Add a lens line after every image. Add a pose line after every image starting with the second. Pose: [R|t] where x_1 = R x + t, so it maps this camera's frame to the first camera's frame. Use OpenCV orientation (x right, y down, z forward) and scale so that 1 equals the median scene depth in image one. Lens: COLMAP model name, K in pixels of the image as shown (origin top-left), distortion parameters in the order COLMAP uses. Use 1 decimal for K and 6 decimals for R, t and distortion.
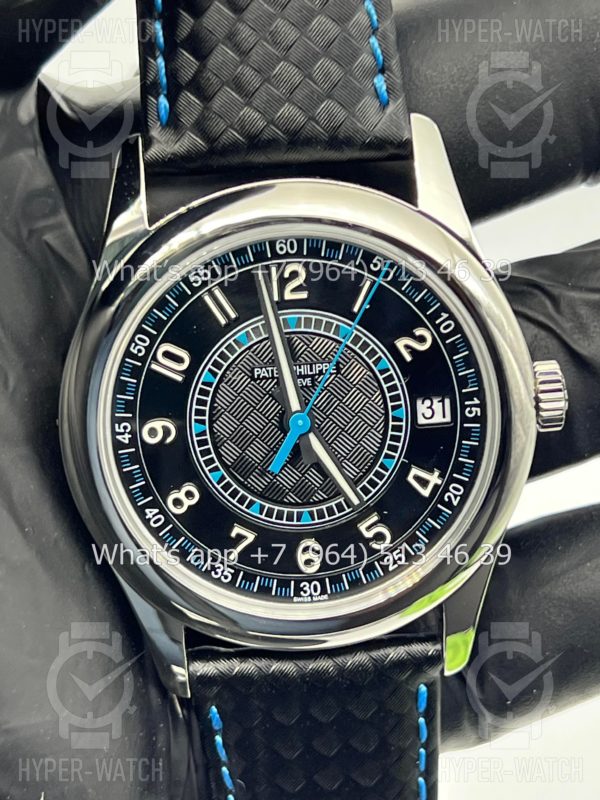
lens RADIAL K [[1763.0, 0, 300.0], [0, 1763.0, 400.0], [0, 0, 1]] dist [0.086731, -0.063094]
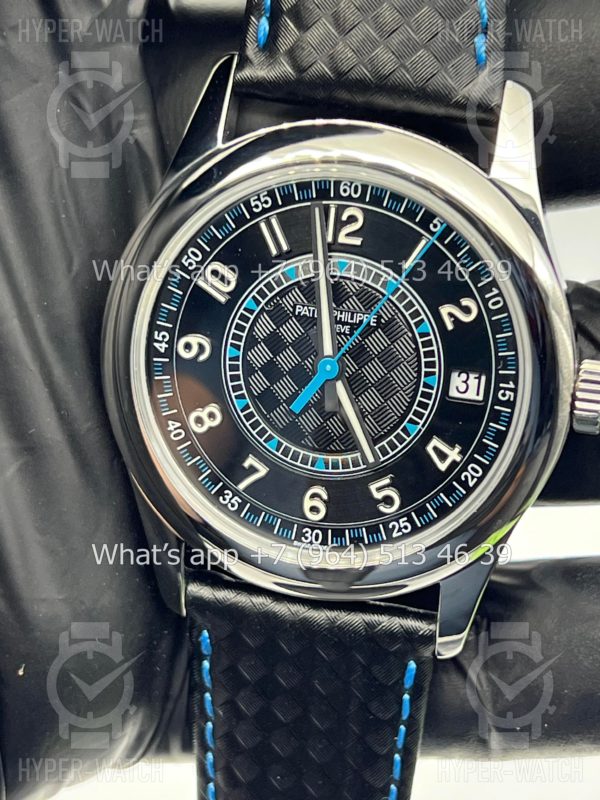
lens RADIAL K [[1763.0, 0, 300.0], [0, 1763.0, 400.0], [0, 0, 1]] dist [0.086731, -0.063094]
pose [[0.954706, 0.214241, -0.206486, 0.191104], [-0.212923, 0.976643, 0.028855, 0.005326], [0.207845, 0.016417, 0.978024, 0.030347]]
